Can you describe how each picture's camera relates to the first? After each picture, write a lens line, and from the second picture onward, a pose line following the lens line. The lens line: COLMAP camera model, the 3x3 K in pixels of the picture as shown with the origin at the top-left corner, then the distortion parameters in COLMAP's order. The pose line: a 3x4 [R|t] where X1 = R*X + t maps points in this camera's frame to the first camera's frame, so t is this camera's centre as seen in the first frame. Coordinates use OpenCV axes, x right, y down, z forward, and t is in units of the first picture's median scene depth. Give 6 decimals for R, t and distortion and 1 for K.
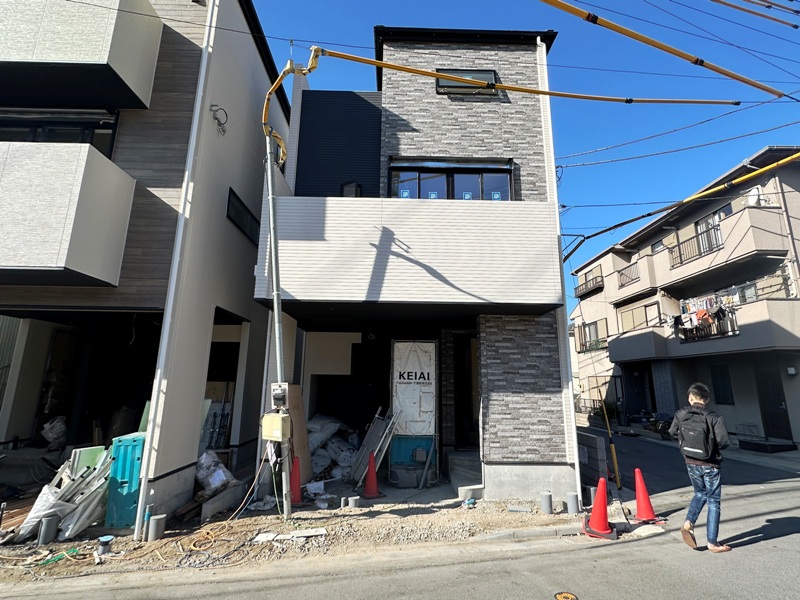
lens RADIAL K [[390.5, 0, 400.0], [0, 390.5, 299.4], [0, 0, 1]] dist [-0.003612, 0.000878]
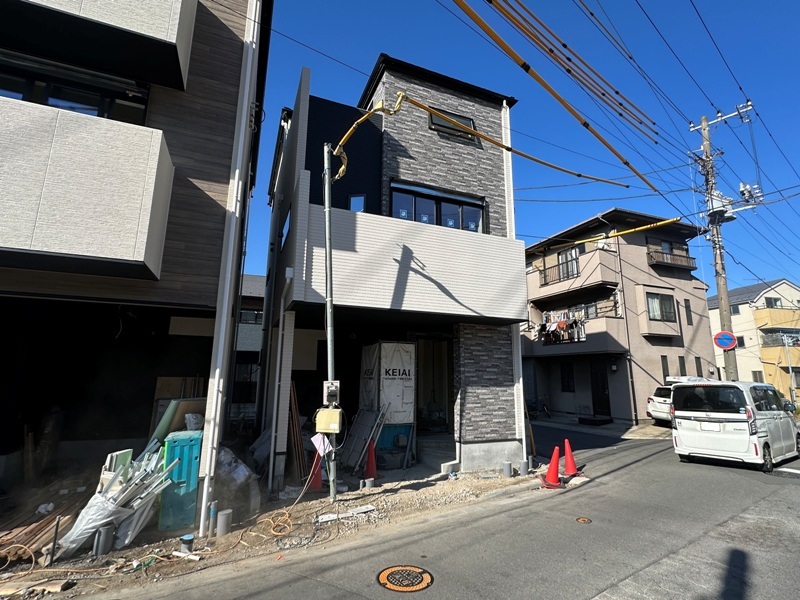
lens RADIAL K [[390.5, 0, 400.2], [0, 390.5, 299.1], [0, 0, 1]] dist [-0.003612, 0.000878]
pose [[0.931218, 0.068743, 0.357922, -0.447708], [-0.077226, 0.996969, 0.009444, -0.036075], [-0.356188, -0.036435, 0.933704, -0.079695]]
